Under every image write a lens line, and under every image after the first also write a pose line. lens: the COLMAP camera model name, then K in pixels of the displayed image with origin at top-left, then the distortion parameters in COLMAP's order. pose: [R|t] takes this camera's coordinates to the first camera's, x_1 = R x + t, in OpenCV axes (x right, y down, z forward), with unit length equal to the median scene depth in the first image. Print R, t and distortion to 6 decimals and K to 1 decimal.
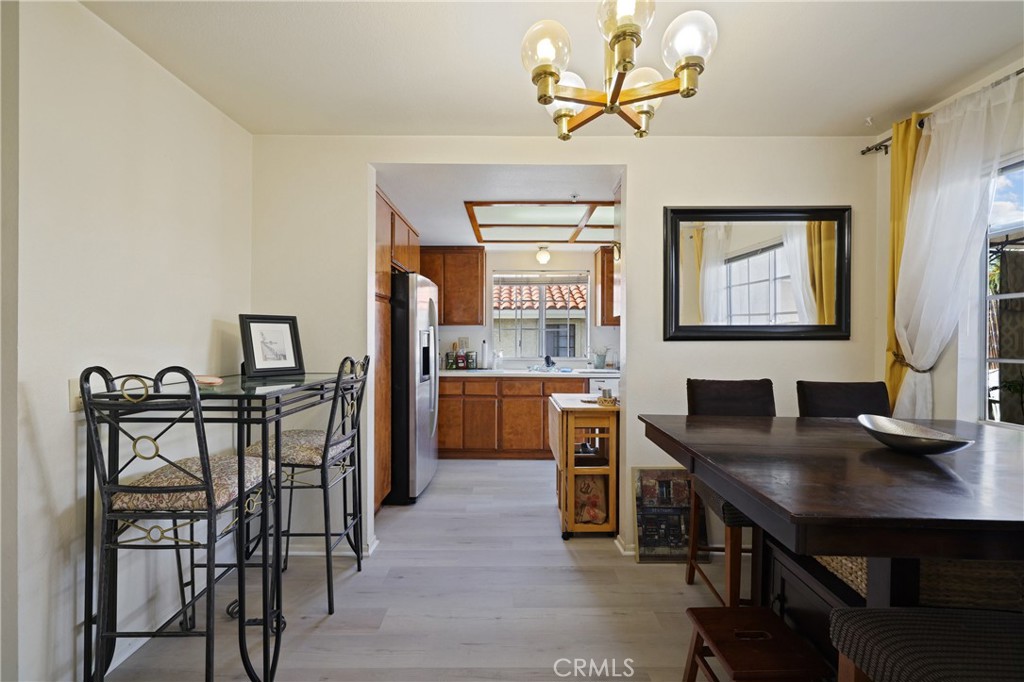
lens RADIAL K [[439.3, 0, 507.4], [0, 439.3, 344.9], [0, 0, 1]] dist [-0.000112, -0.000439]
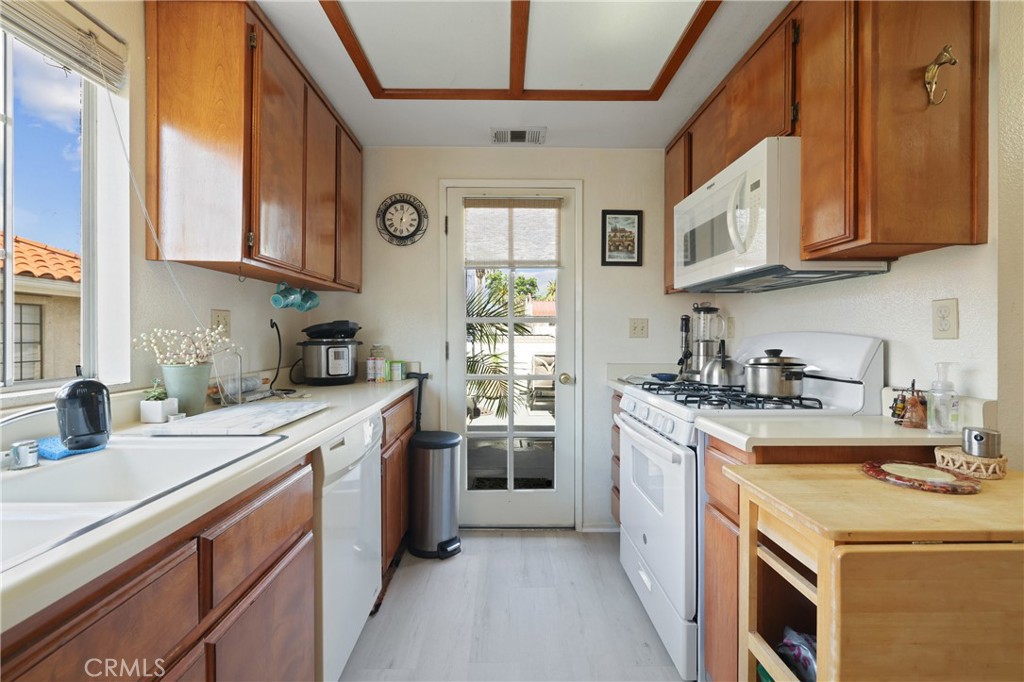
lens RADIAL K [[430.2, 0, 510.9], [0, 430.2, 340.0], [0, 0, 1]] dist [-0.000573, -0.000151]
pose [[-0.022012, -0.012275, 0.999682, -0.137036], [0.008486, 0.999886, 0.012465, 0.012278], [-0.999722, 0.008758, -0.021906, 1.451106]]
